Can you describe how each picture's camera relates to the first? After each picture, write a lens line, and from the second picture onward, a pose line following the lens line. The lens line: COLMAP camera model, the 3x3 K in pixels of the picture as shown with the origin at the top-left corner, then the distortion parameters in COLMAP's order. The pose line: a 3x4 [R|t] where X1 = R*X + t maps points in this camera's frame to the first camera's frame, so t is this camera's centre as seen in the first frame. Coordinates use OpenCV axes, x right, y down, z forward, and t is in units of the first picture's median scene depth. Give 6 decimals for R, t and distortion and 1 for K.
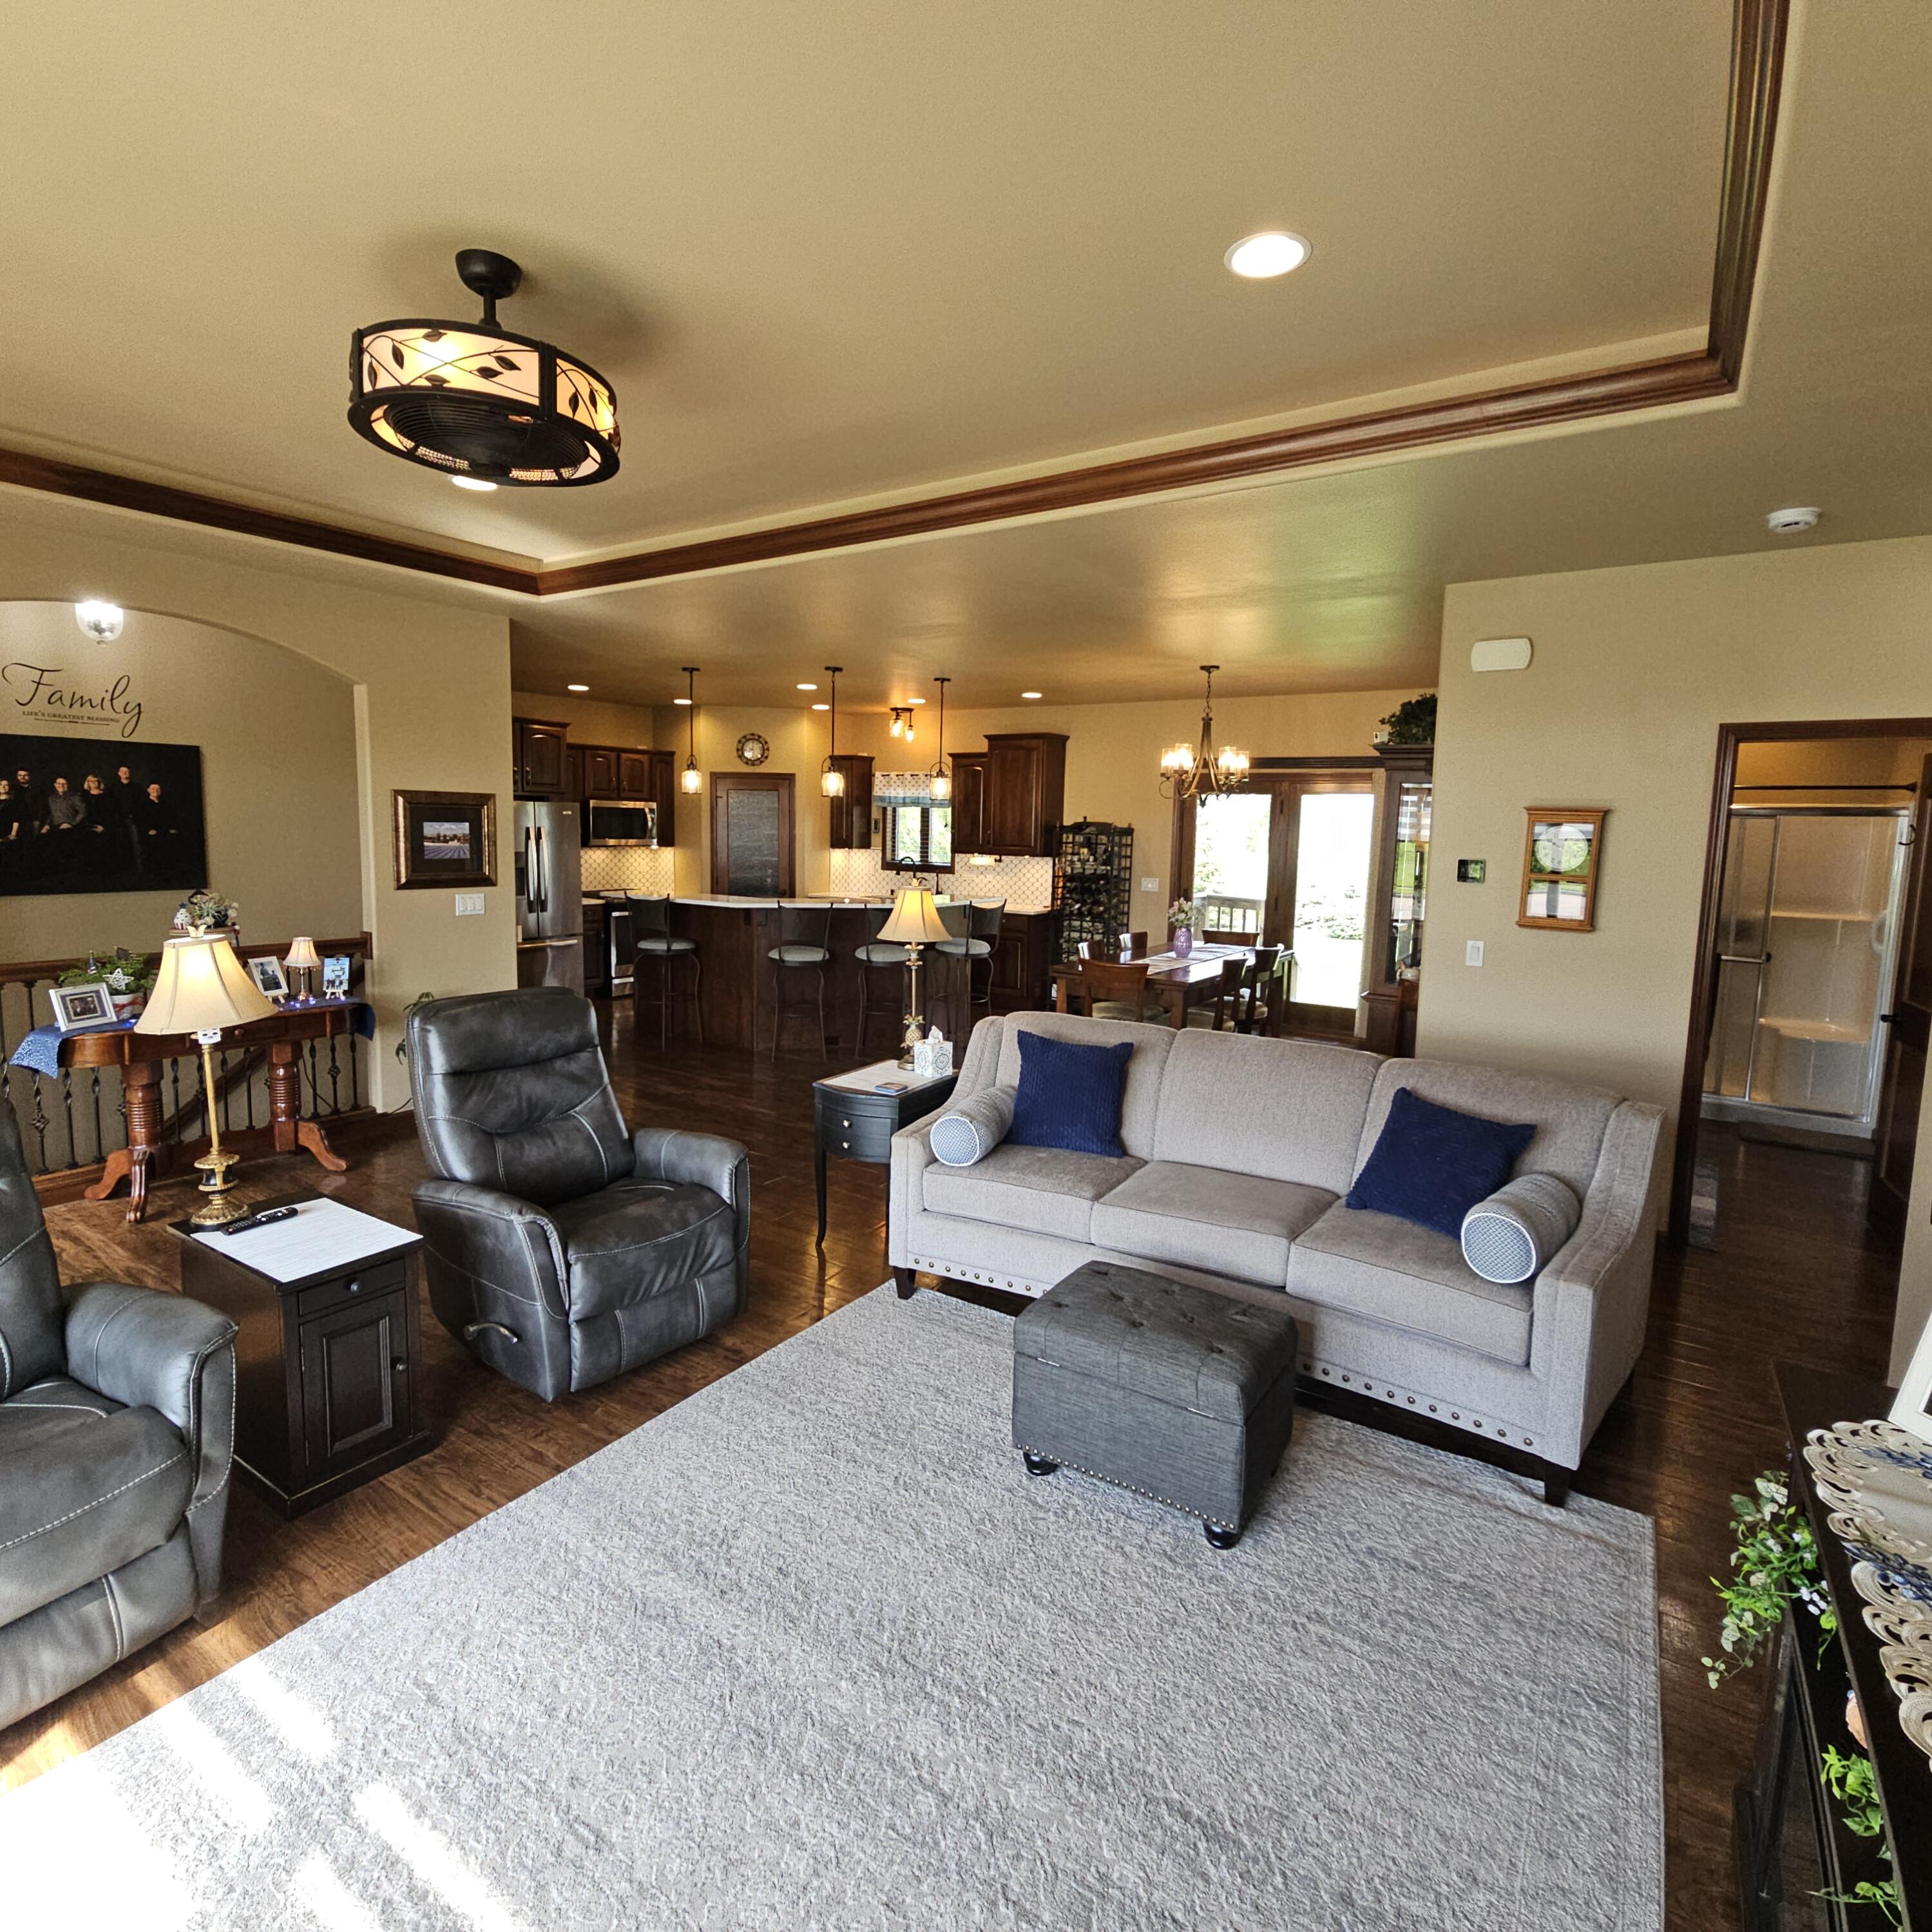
lens RADIAL K [[1046.2, 0, 962.9], [0, 1046.2, 940.0], [0, 0, 1]] dist [0.000298, -0.000473]
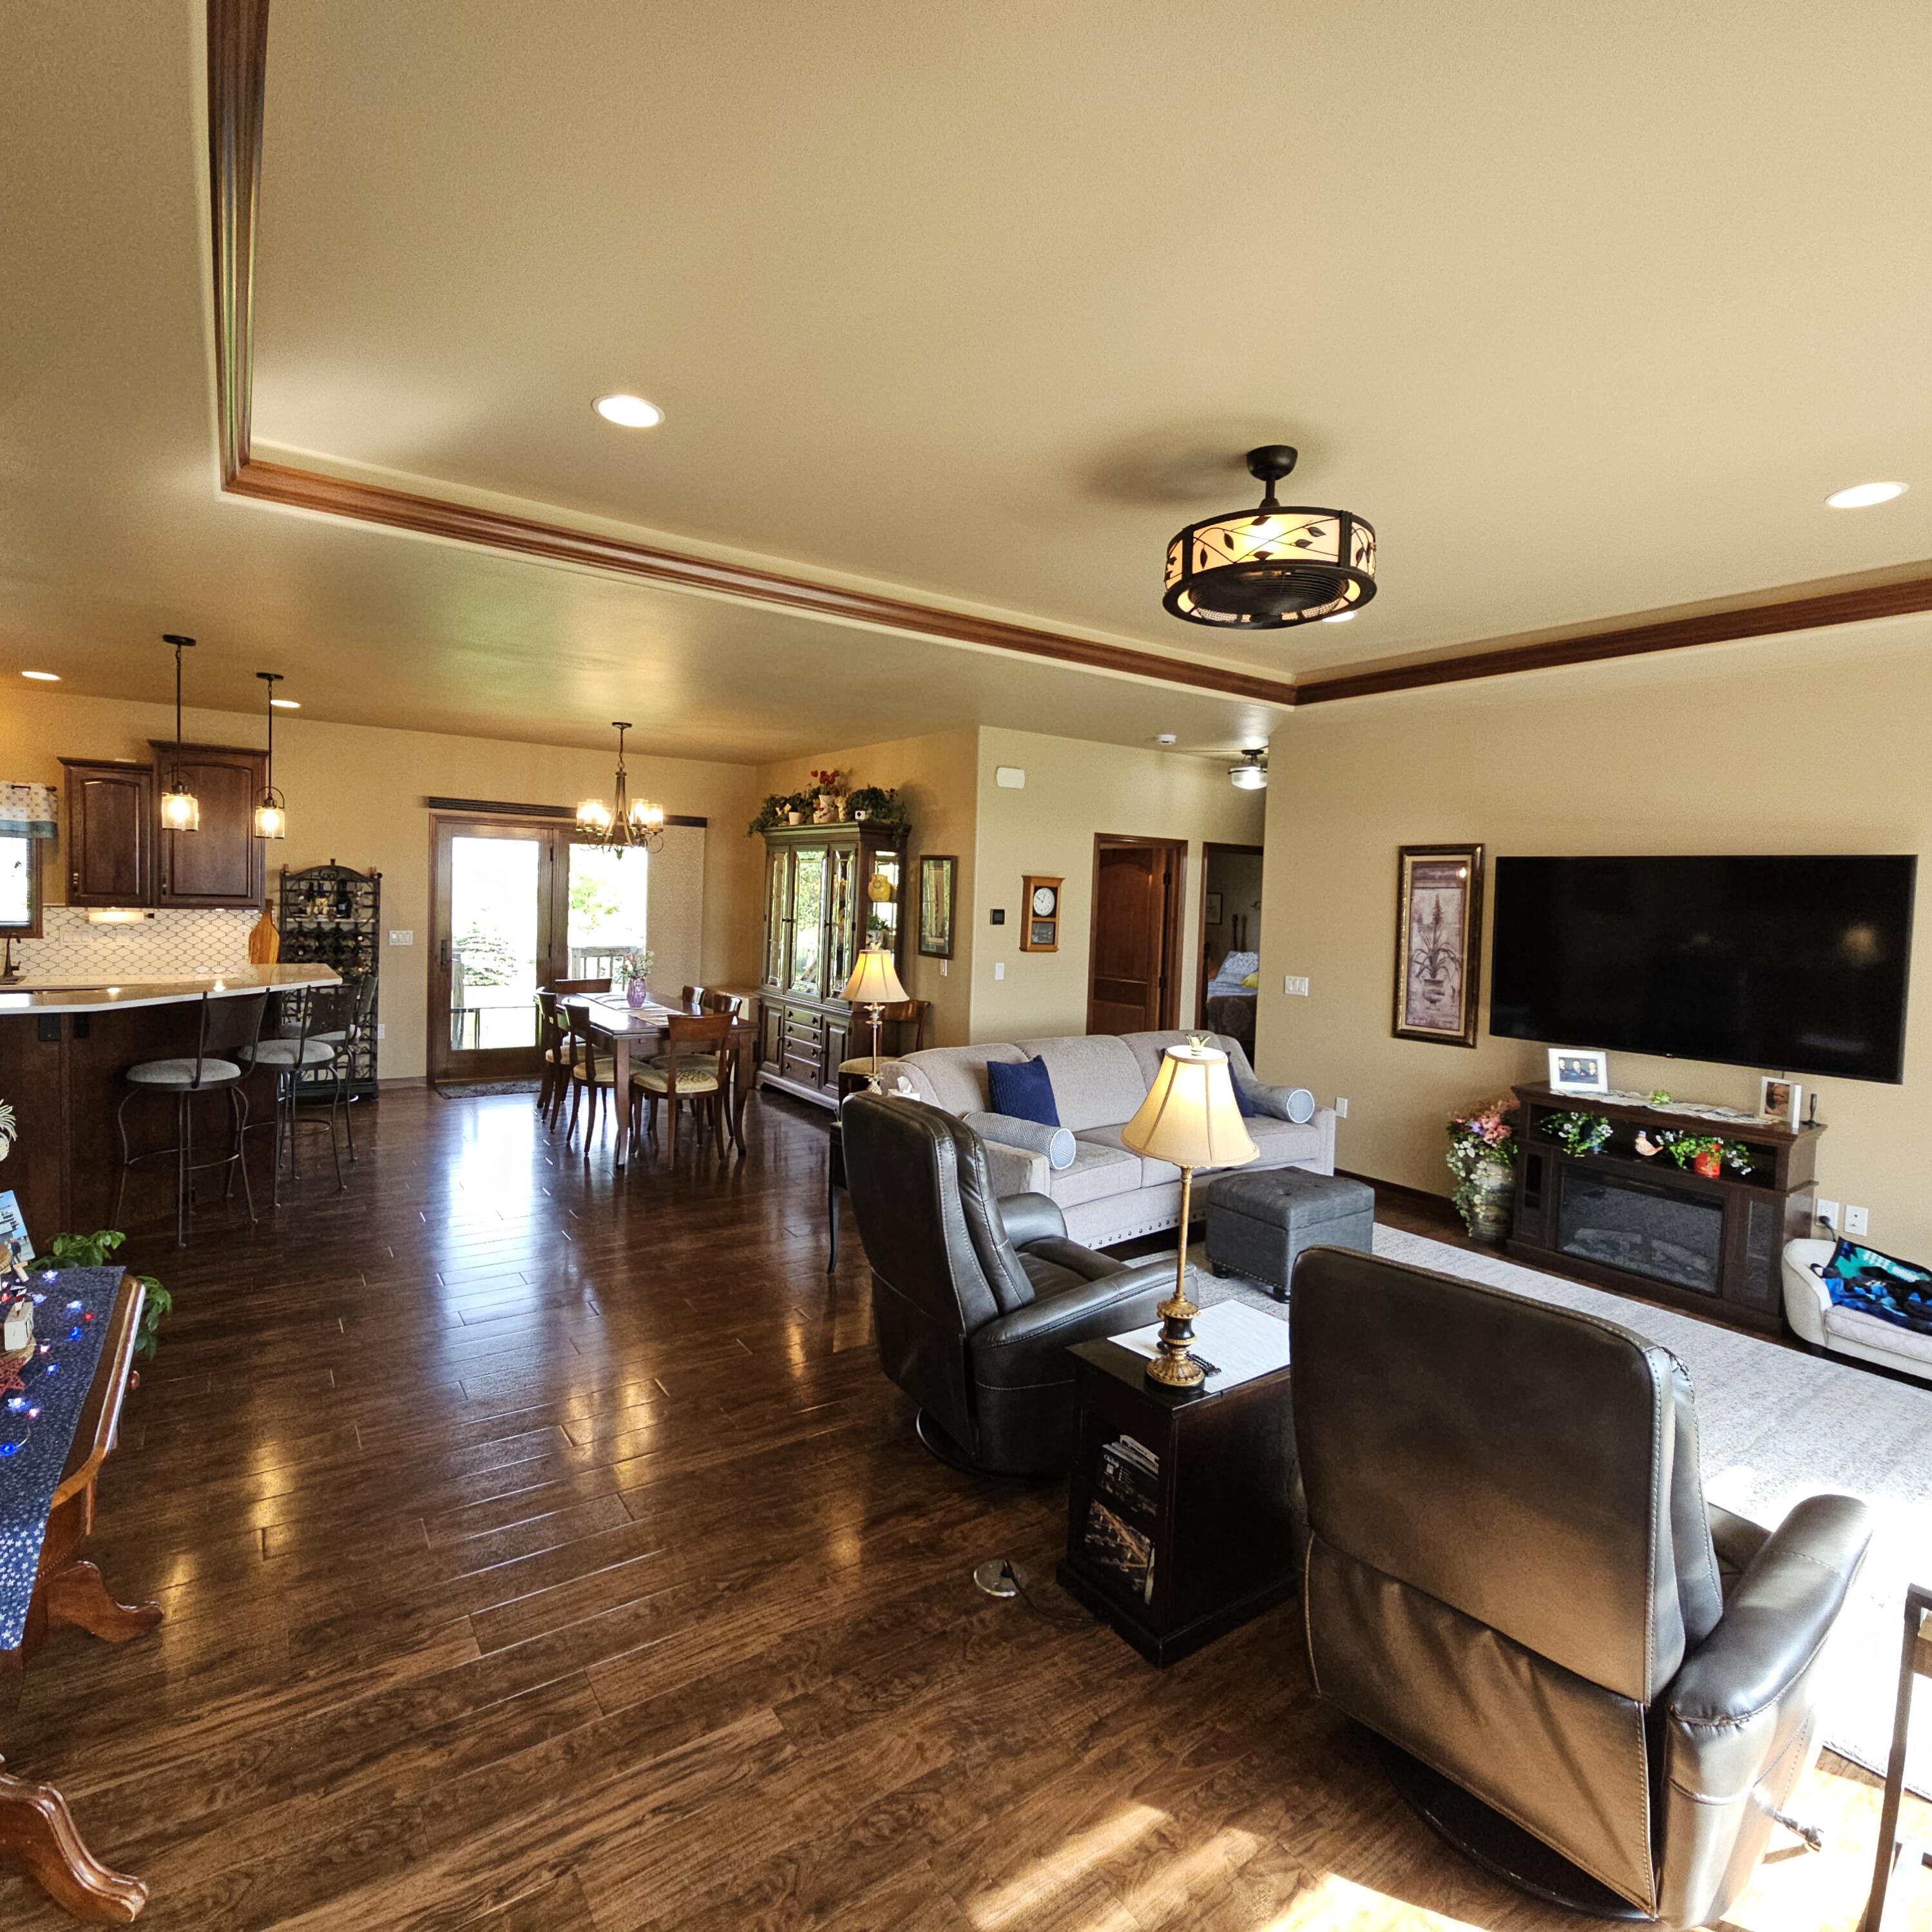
lens RADIAL K [[1036.7, 0, 961.8], [0, 1036.7, 937.8], [0, 0, 1]] dist [0.001511, -0.000975]
pose [[0.360112, -0.052663, 0.931421, -0.612893], [0.077994, 0.996610, 0.026195, -0.052806], [-0.929643, 0.063212, 0.362999, 0.337845]]
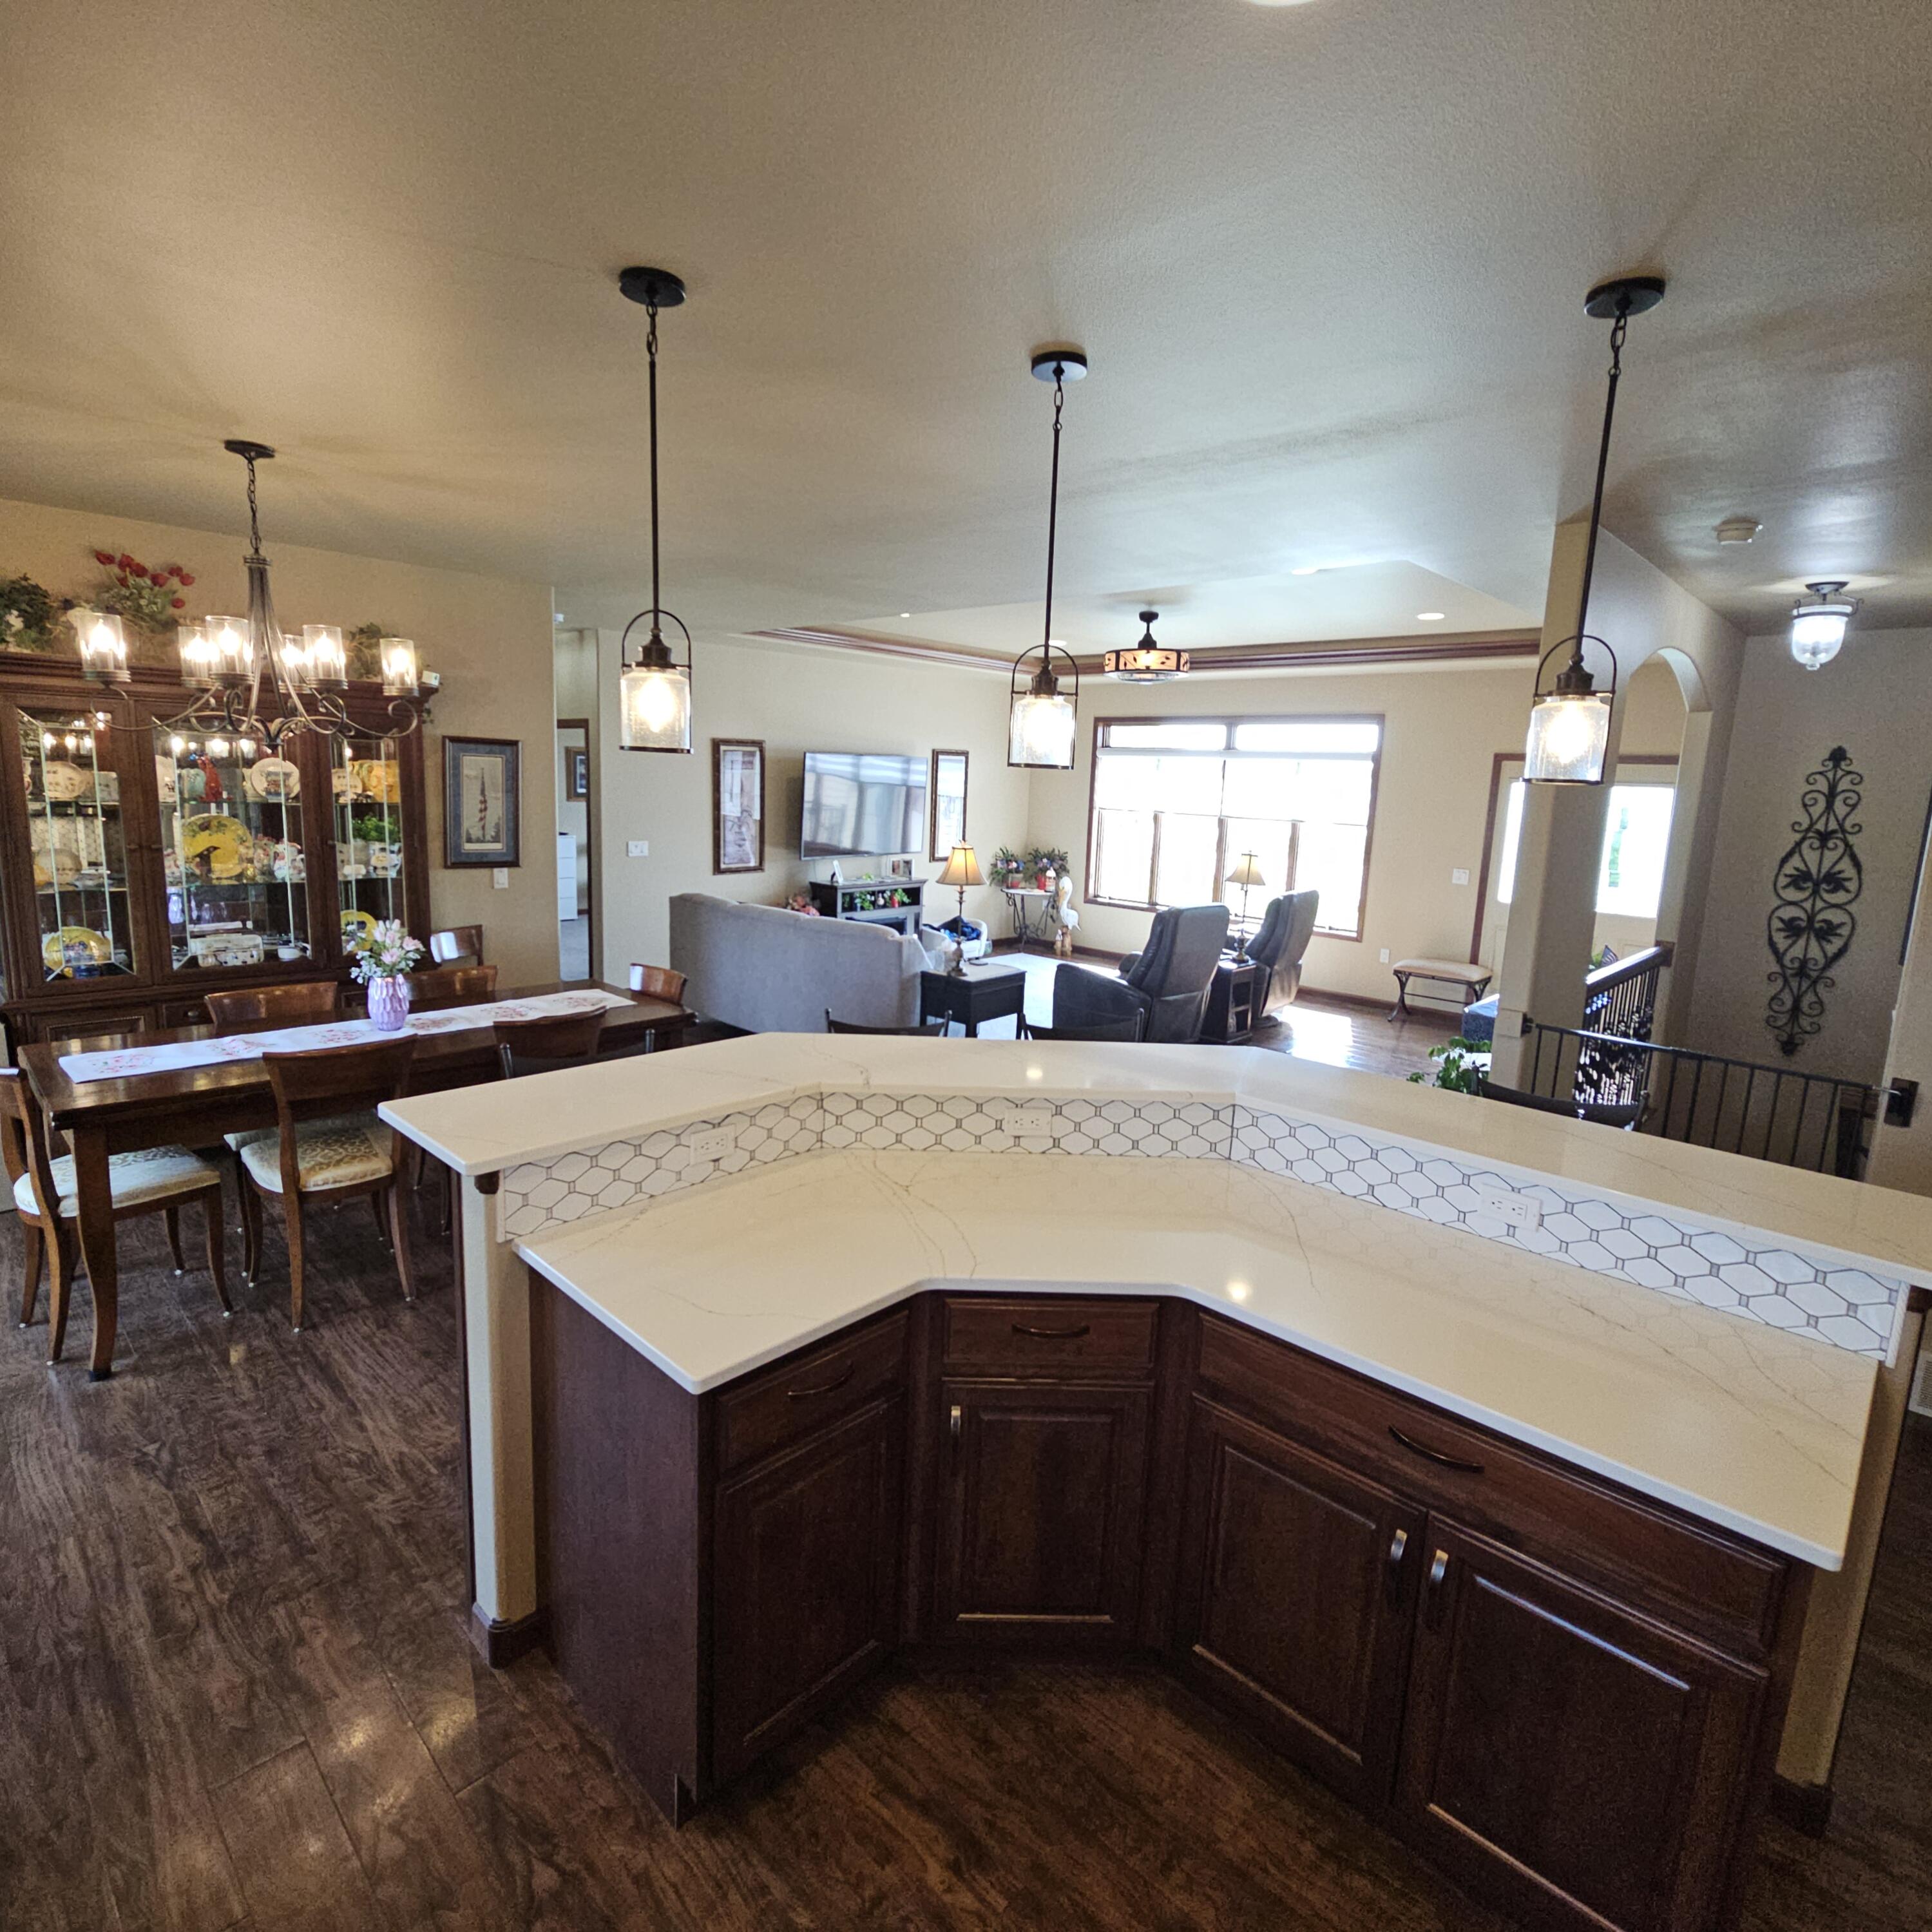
lens RADIAL K [[1036.7, 0, 961.8], [0, 1036.7, 937.8], [0, 0, 1]] dist [0.001511, -0.000975]
pose [[-0.984841, -0.083224, 0.152192, -0.166772], [-0.039999, 0.962699, 0.267601, -0.188514], [-0.168785, 0.257456, -0.951435, 1.459267]]
